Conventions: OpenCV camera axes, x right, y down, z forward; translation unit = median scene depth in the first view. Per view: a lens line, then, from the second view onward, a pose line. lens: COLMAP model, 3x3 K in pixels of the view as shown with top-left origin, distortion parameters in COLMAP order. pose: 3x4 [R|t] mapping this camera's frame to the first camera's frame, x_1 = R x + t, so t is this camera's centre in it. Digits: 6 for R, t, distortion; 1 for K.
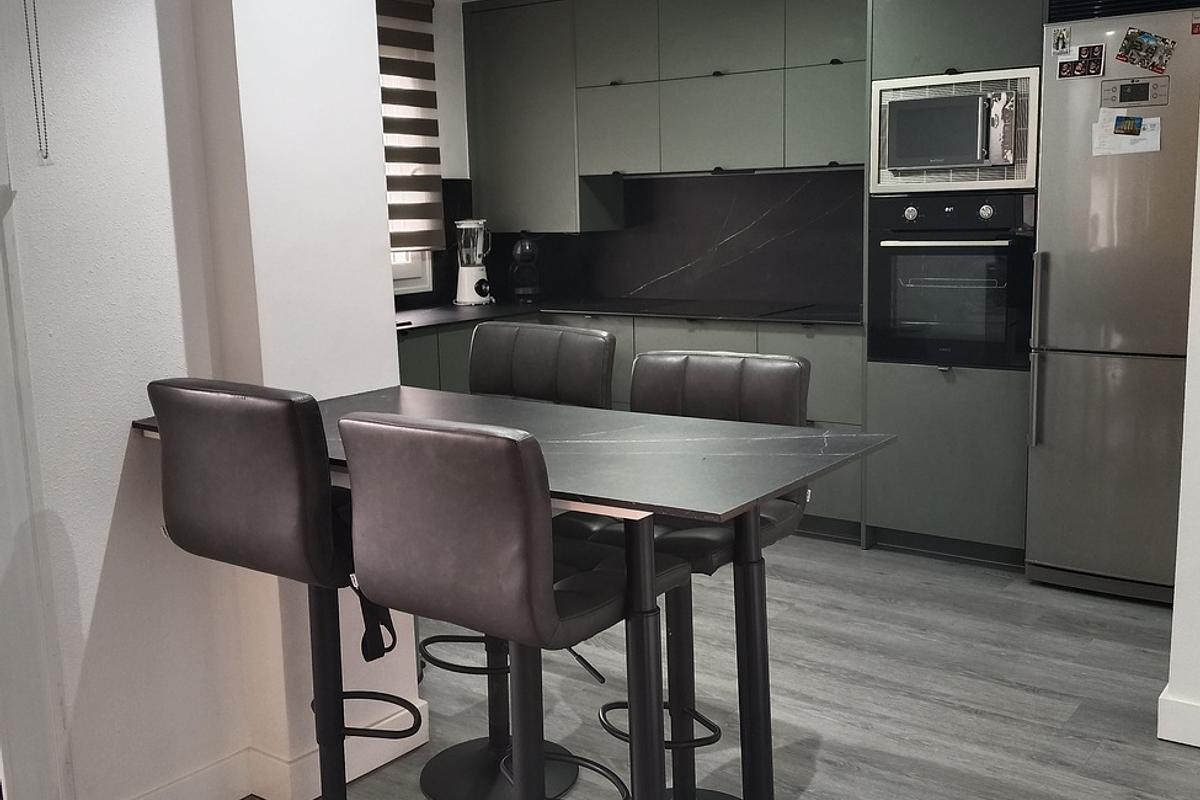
lens RADIAL K [[1219.0, 0, 597.5], [0, 1219.0, 412.3], [0, 0, 1]] dist [-0.004856, 0.000000]
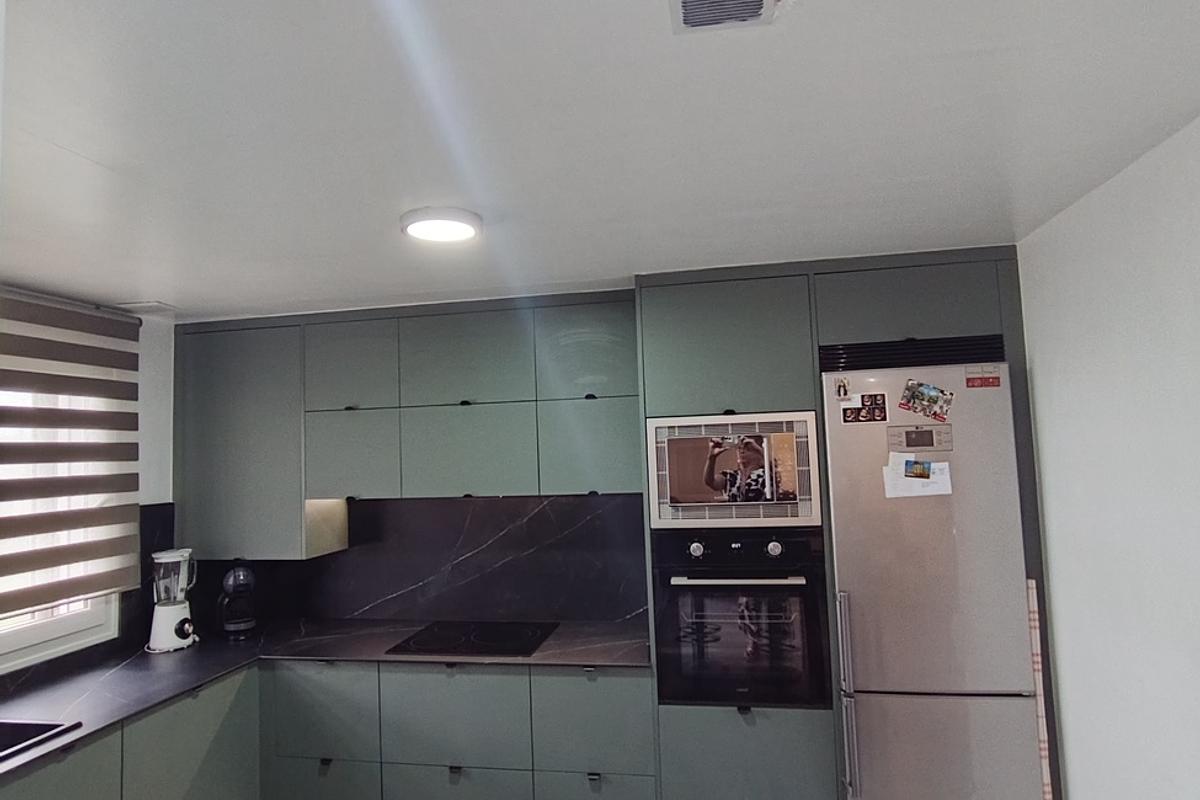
lens RADIAL K [[732.7, 0, 593.4], [0, 732.7, 392.6], [0, 0, 1]] dist [-0.001493, -0.003826]
pose [[0.902955, 0.025715, 0.428965, -0.076835], [0.085709, 0.967376, -0.238405, -0.151431], [-0.421101, 0.252035, 0.871293, 0.483489]]
